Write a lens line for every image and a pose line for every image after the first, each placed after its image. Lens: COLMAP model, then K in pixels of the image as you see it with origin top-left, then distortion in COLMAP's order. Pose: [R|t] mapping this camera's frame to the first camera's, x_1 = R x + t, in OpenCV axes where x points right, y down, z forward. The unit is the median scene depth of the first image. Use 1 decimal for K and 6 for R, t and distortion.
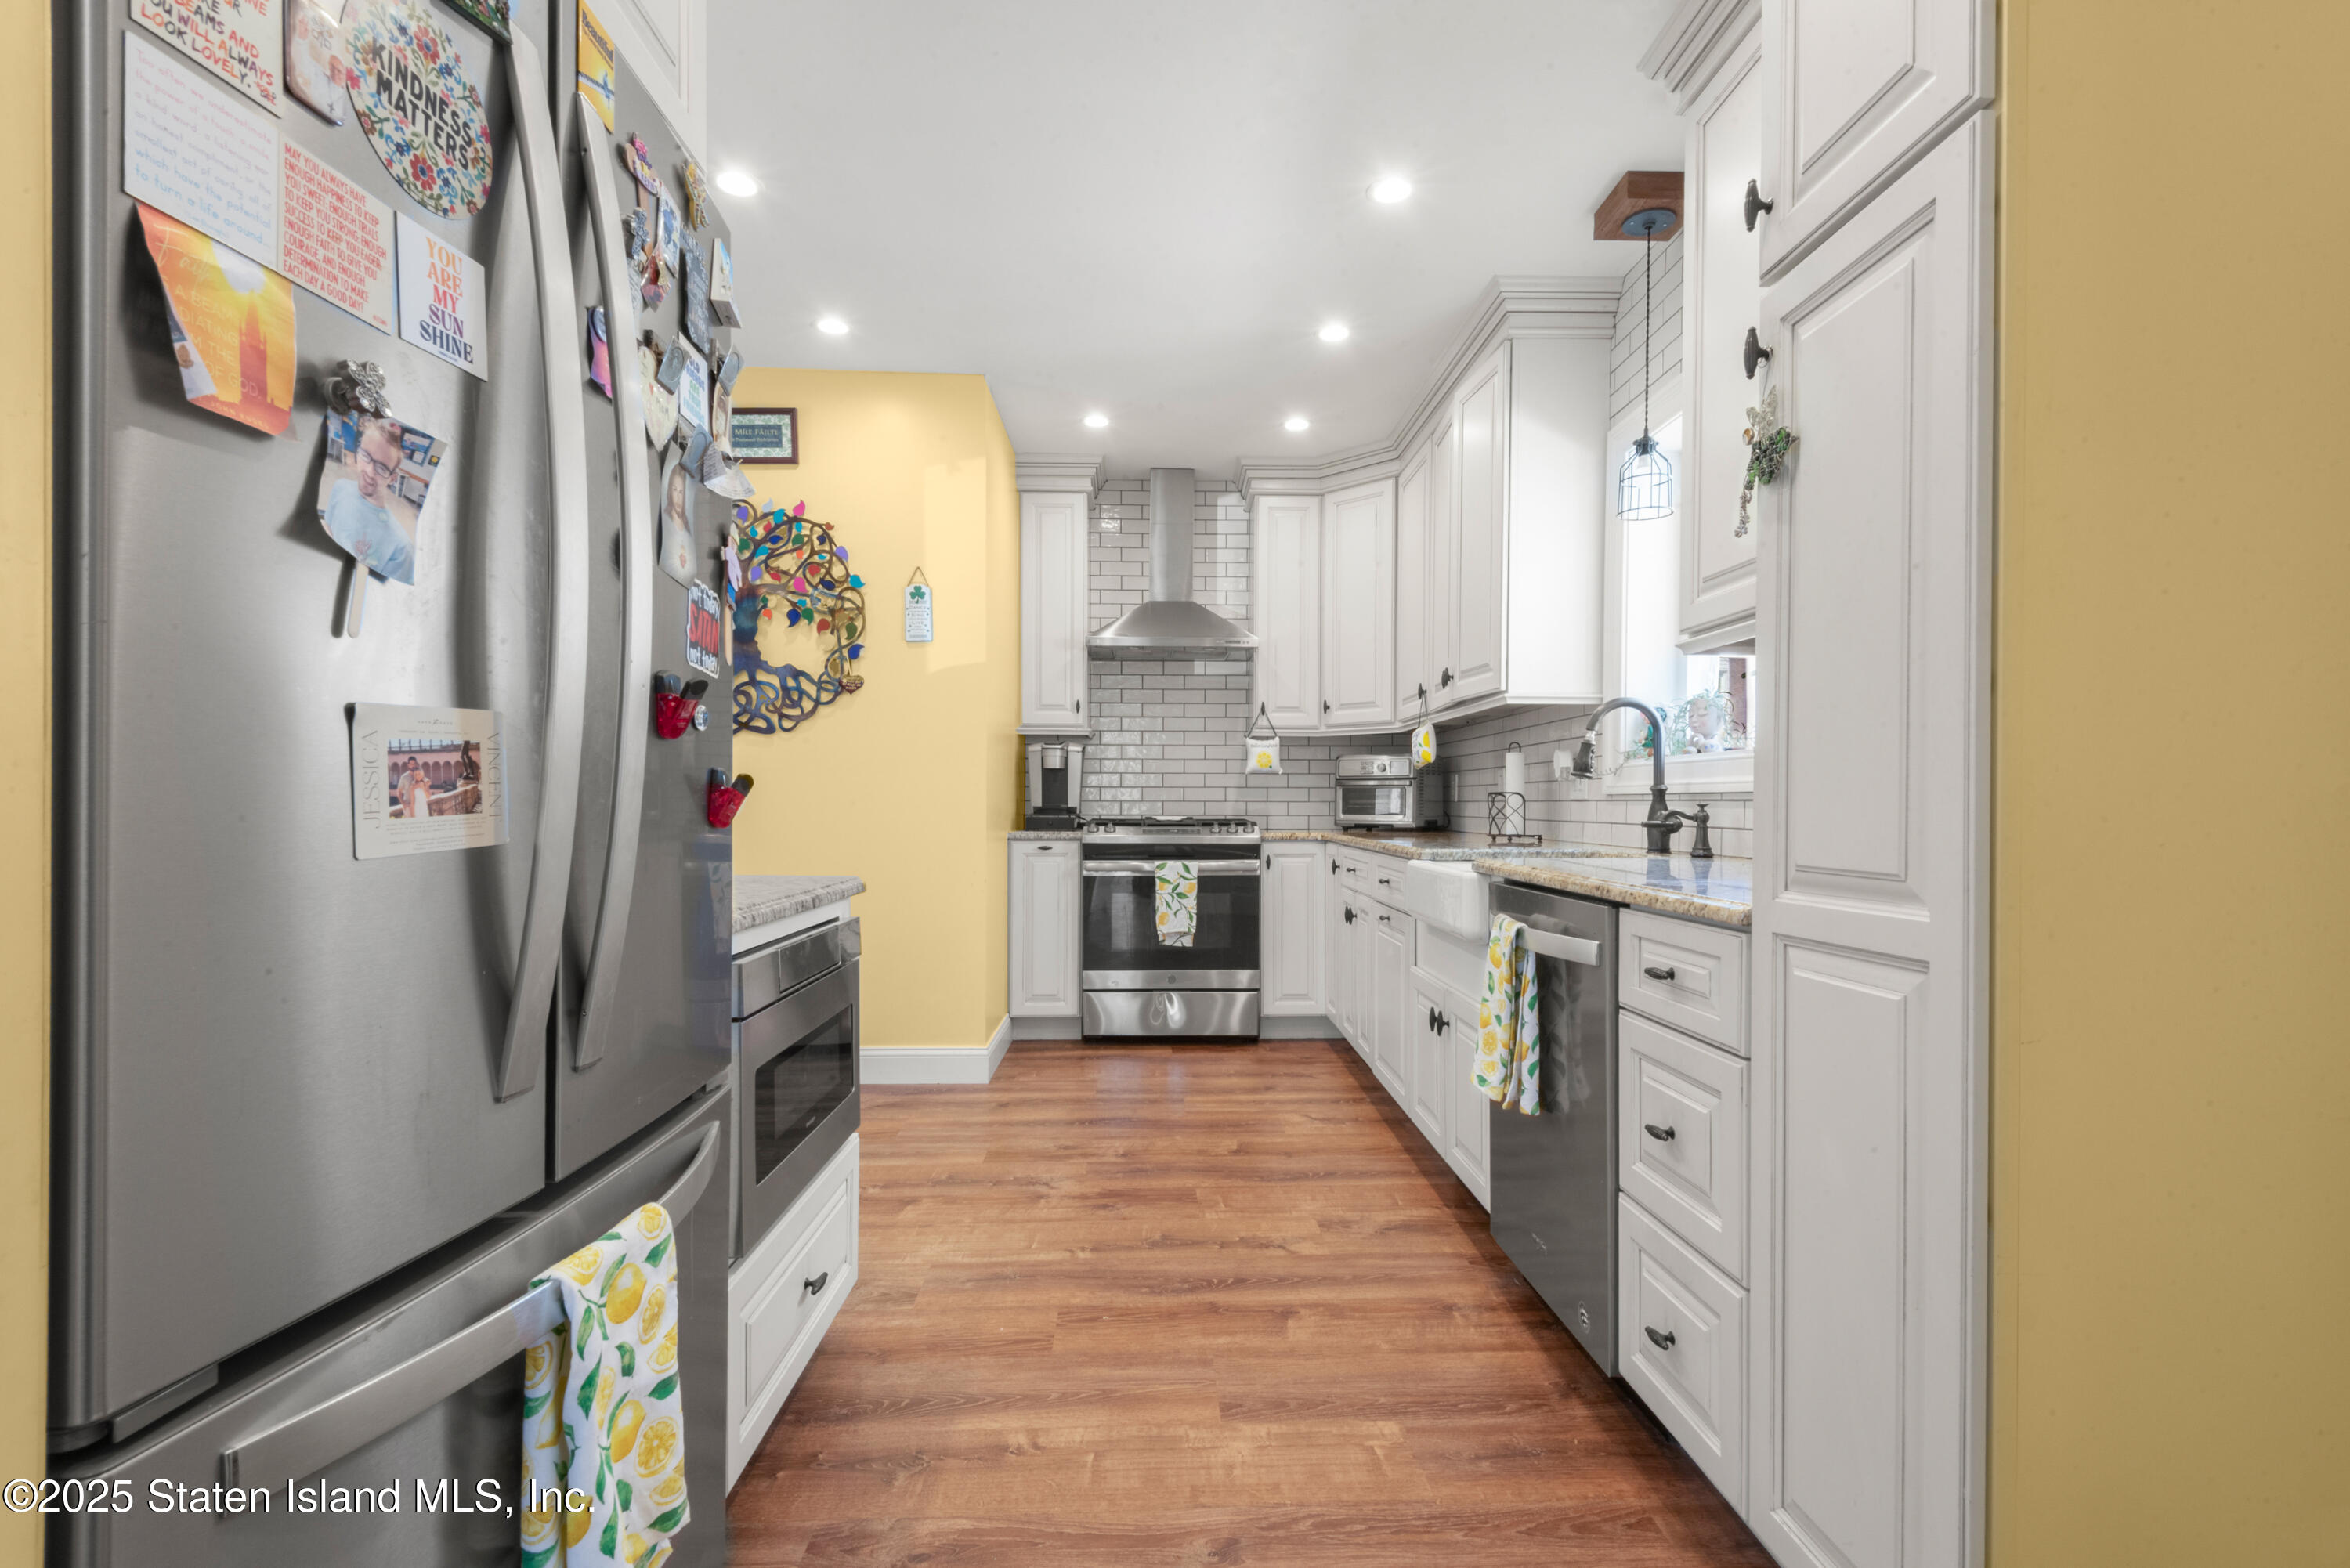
lens RADIAL K [[1092.7, 0, 1206.6], [0, 1092.7, 812.0], [0, 0, 1]] dist [0.021474, 0.000011]
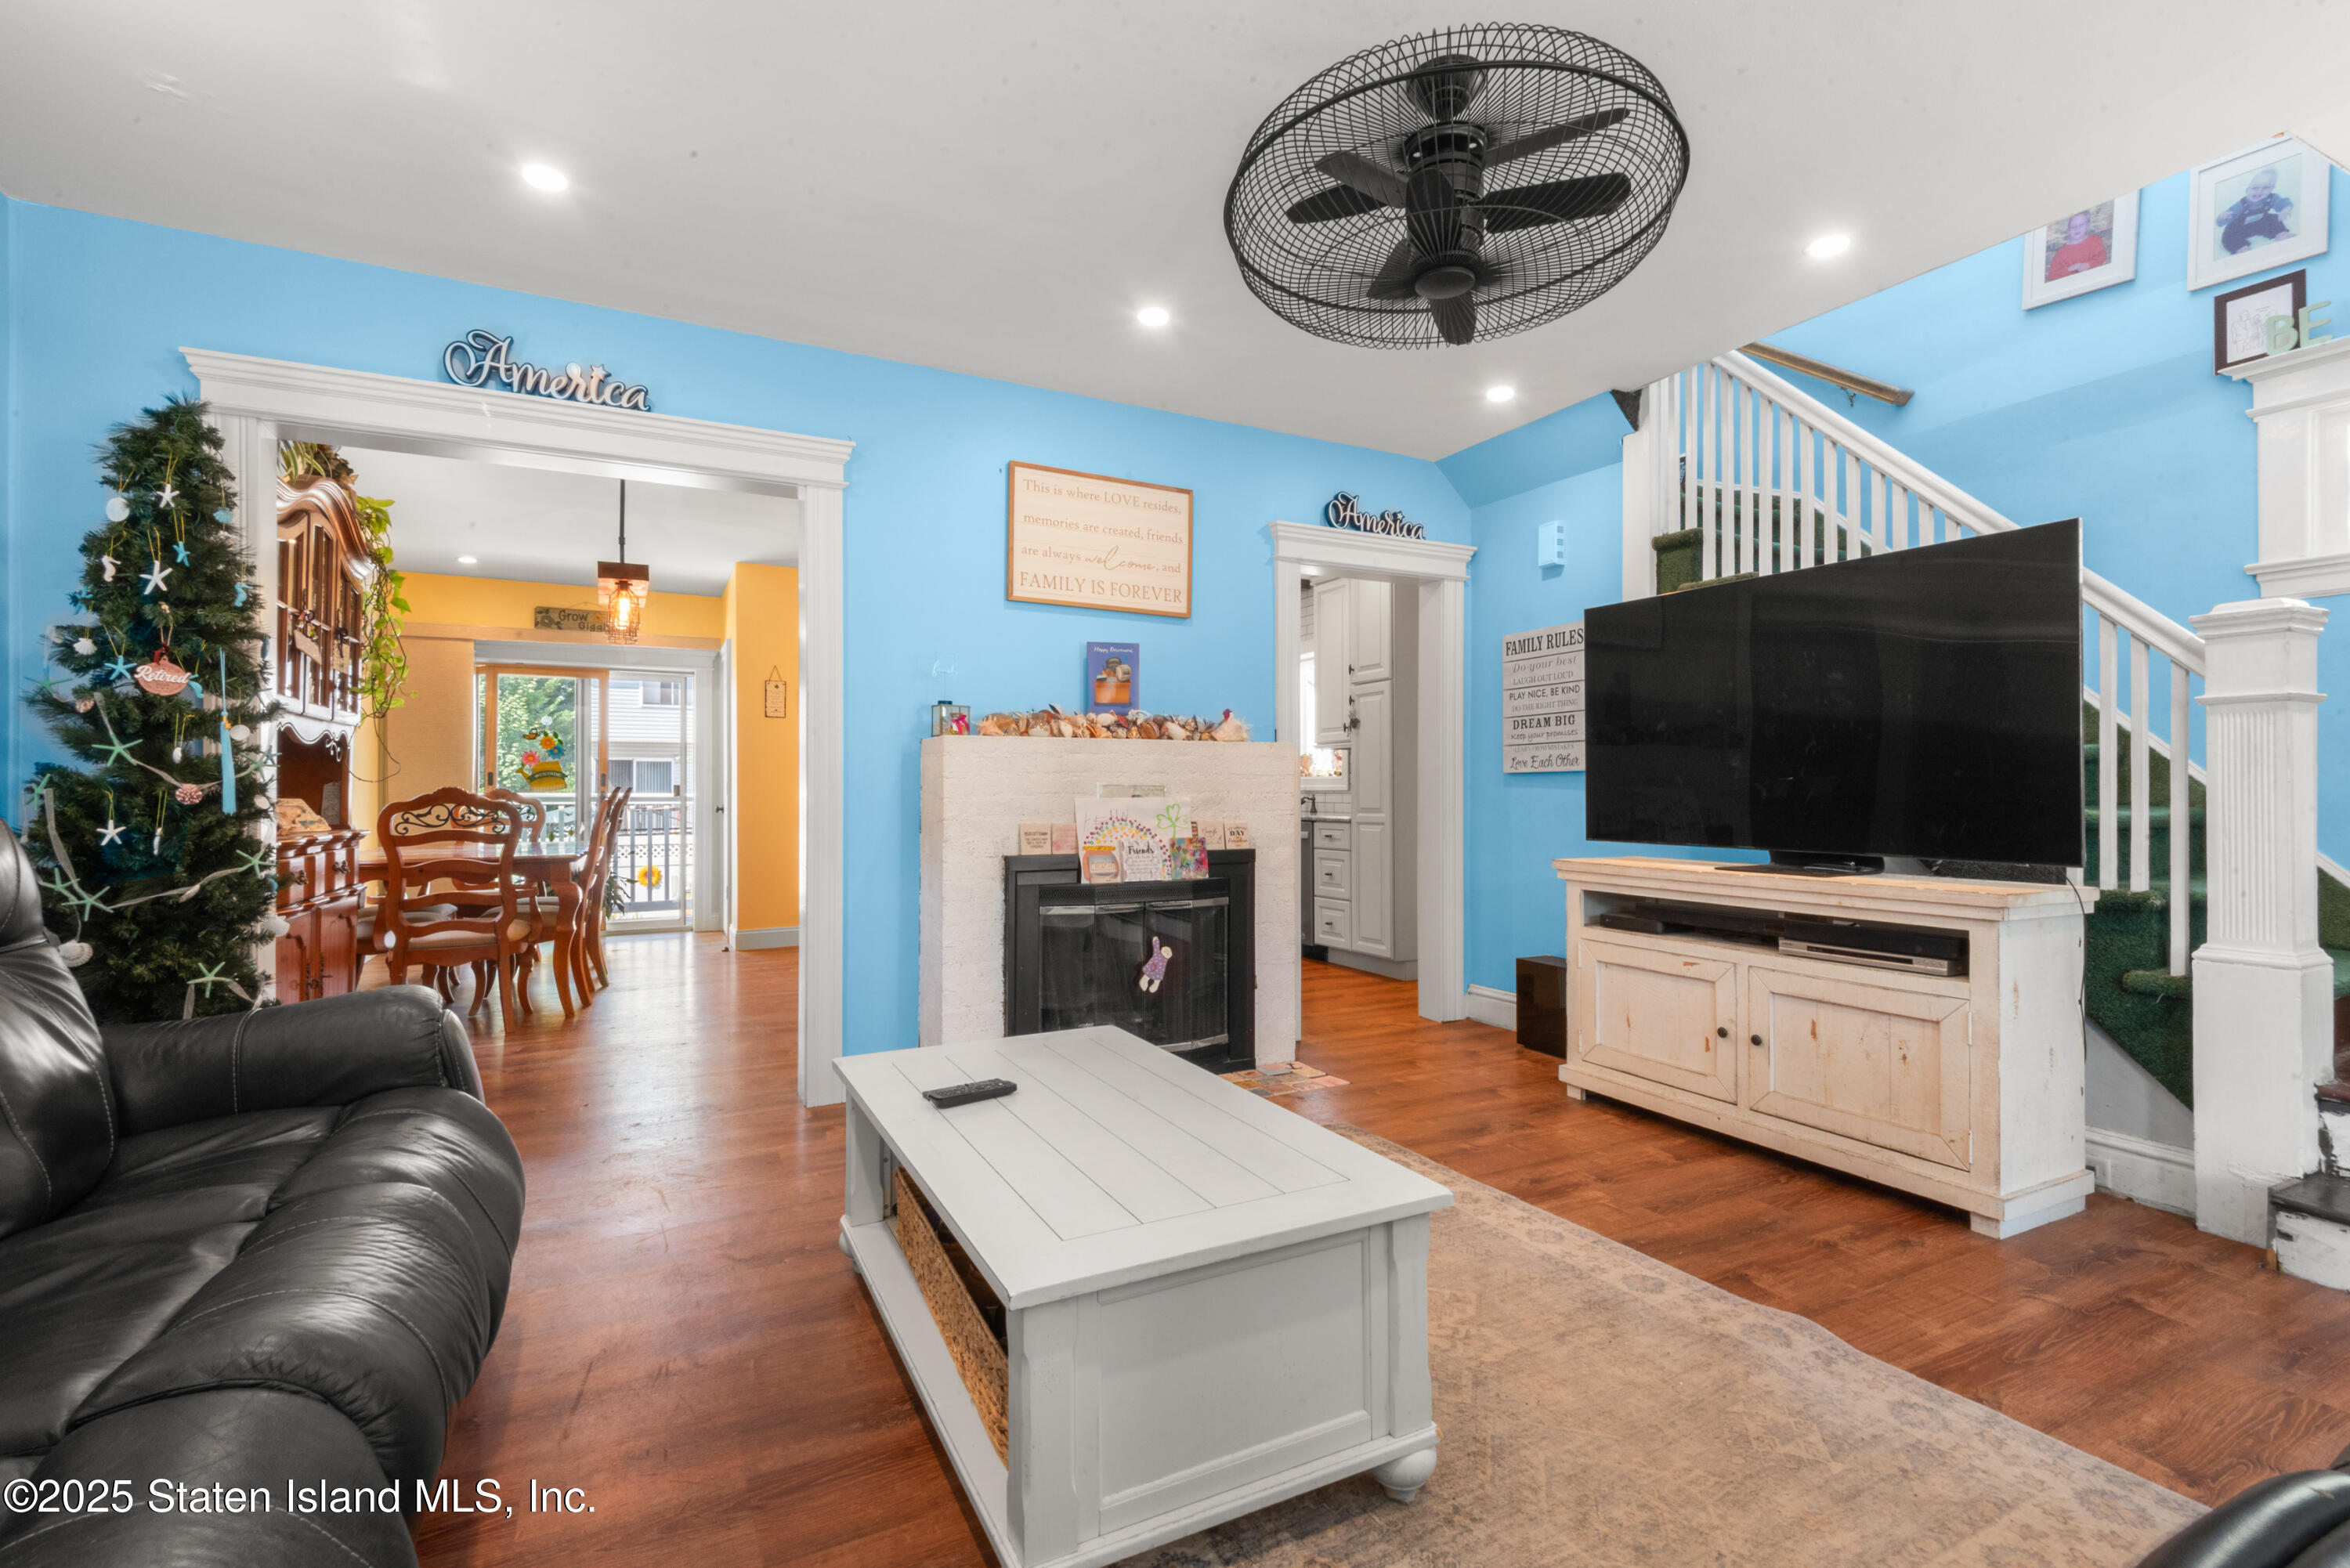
lens RADIAL K [[1014.8, 0, 1175.0], [0, 1014.8, 784.0], [0, 0, 1]] dist [0.019041, -0.020049]
pose [[0.922239, 0.002987, 0.386608, -1.028652], [0.002761, 0.999894, -0.014312, 0.001847], [-0.386609, 0.014267, 0.922133, -1.485591]]
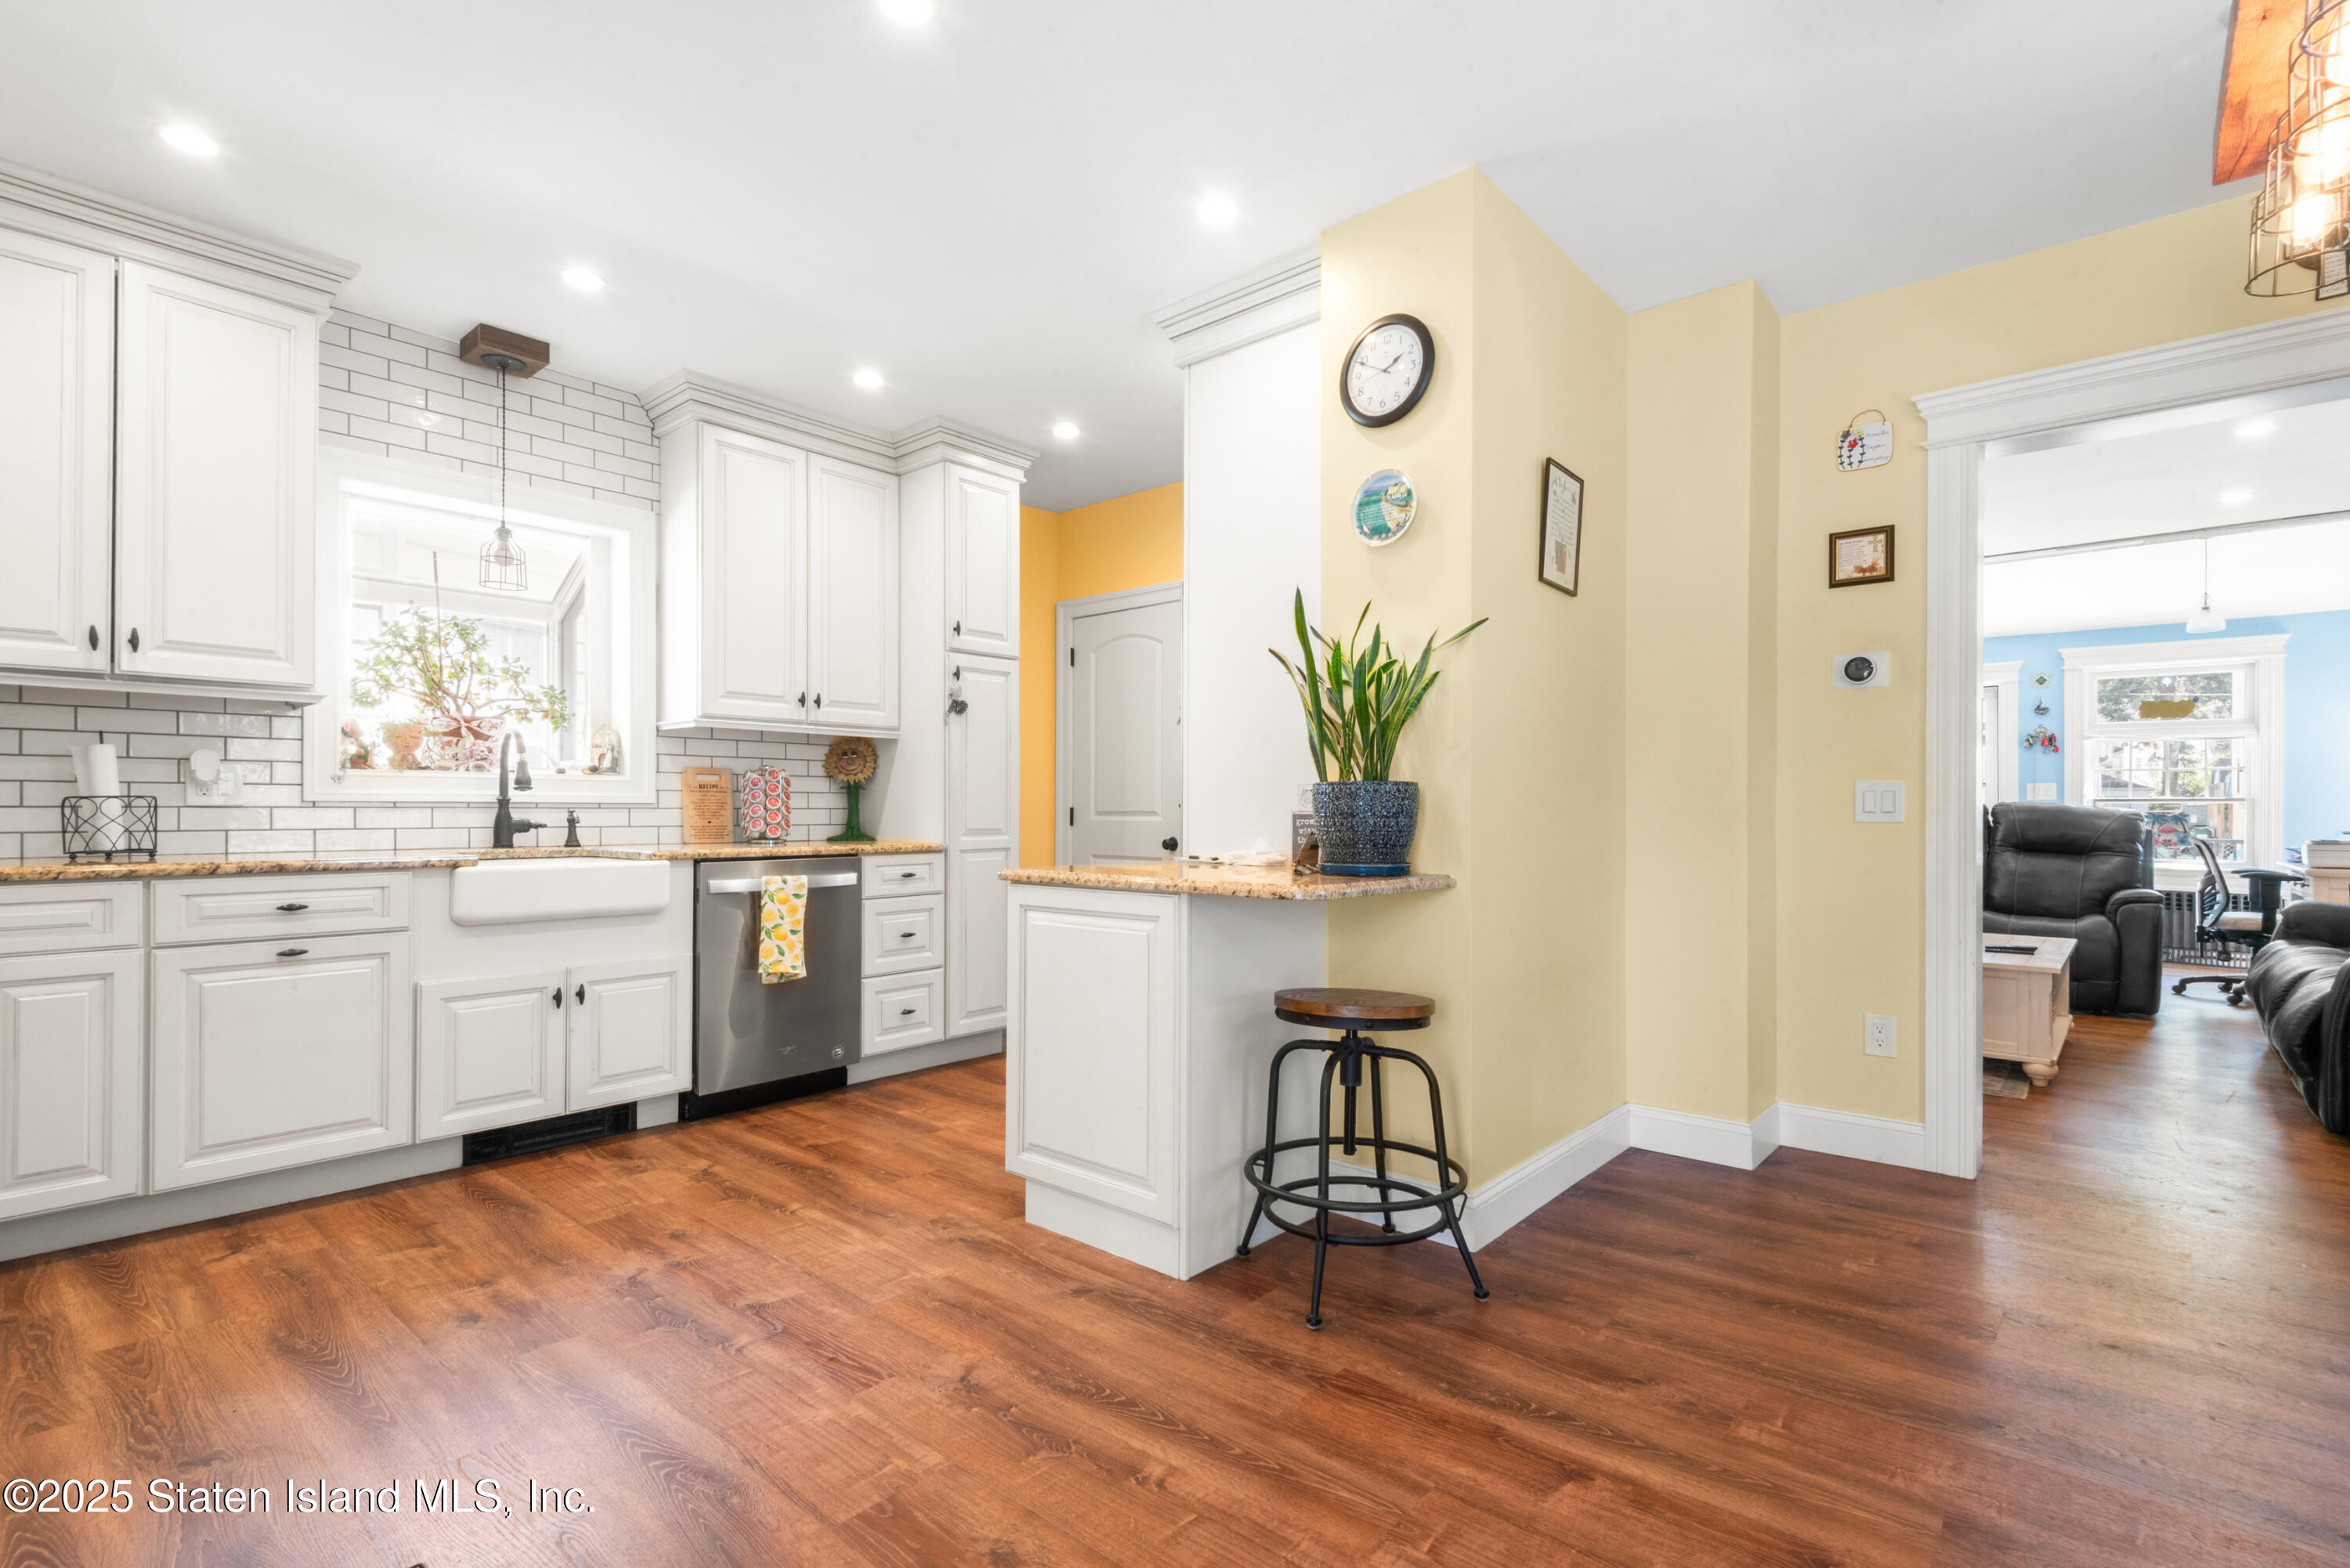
lens RADIAL K [[1014.8, 0, 1175.0], [0, 1014.8, 784.0], [0, 0, 1]] dist [0.019041, -0.020049]
pose [[-0.702035, 0.001813, 0.712140, -1.139939], [-0.004924, 0.999960, -0.007400, -0.037861], [-0.712125, -0.008701, -0.701998, 1.441924]]
